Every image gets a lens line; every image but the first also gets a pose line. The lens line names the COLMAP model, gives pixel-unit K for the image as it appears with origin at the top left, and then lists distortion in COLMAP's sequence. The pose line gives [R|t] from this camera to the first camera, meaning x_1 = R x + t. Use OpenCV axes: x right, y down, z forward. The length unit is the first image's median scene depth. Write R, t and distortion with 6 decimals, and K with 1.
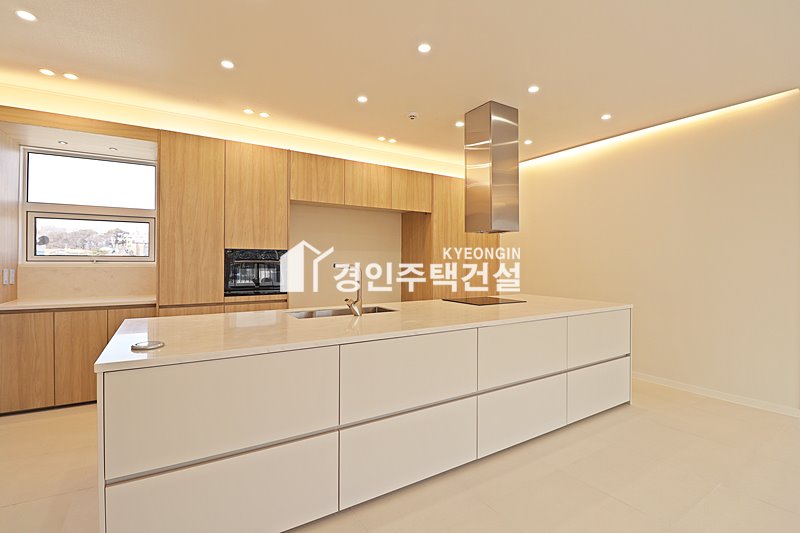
lens RADIAL K [[370.9, 0, 402.5], [0, 370.9, 258.5], [0, 0, 1]] dist [-0.002164, -0.012558]
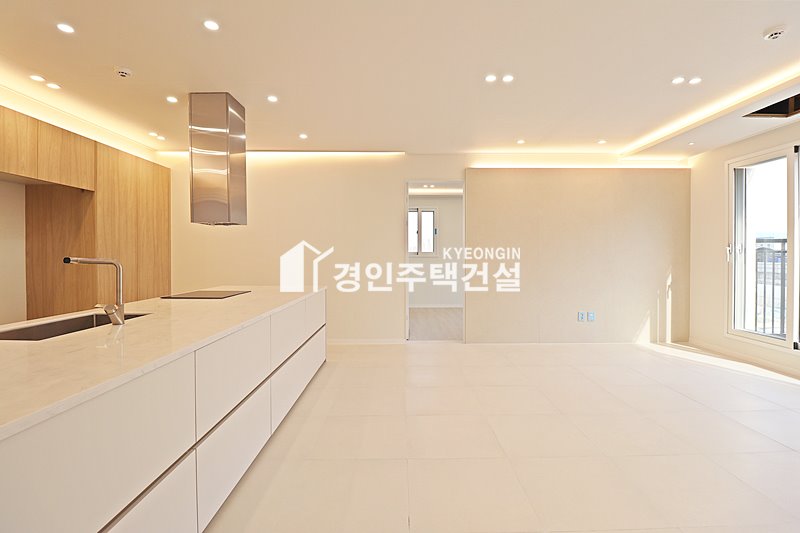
lens RADIAL K [[370.9, 0, 402.5], [0, 370.9, 258.5], [0, 0, 1]] dist [-0.002164, -0.012558]
pose [[0.528640, -0.014460, 0.848723, -0.312356], [-0.002390, 0.999826, 0.018523, 0.001754], [-0.848843, -0.011821, 0.528513, 0.059821]]
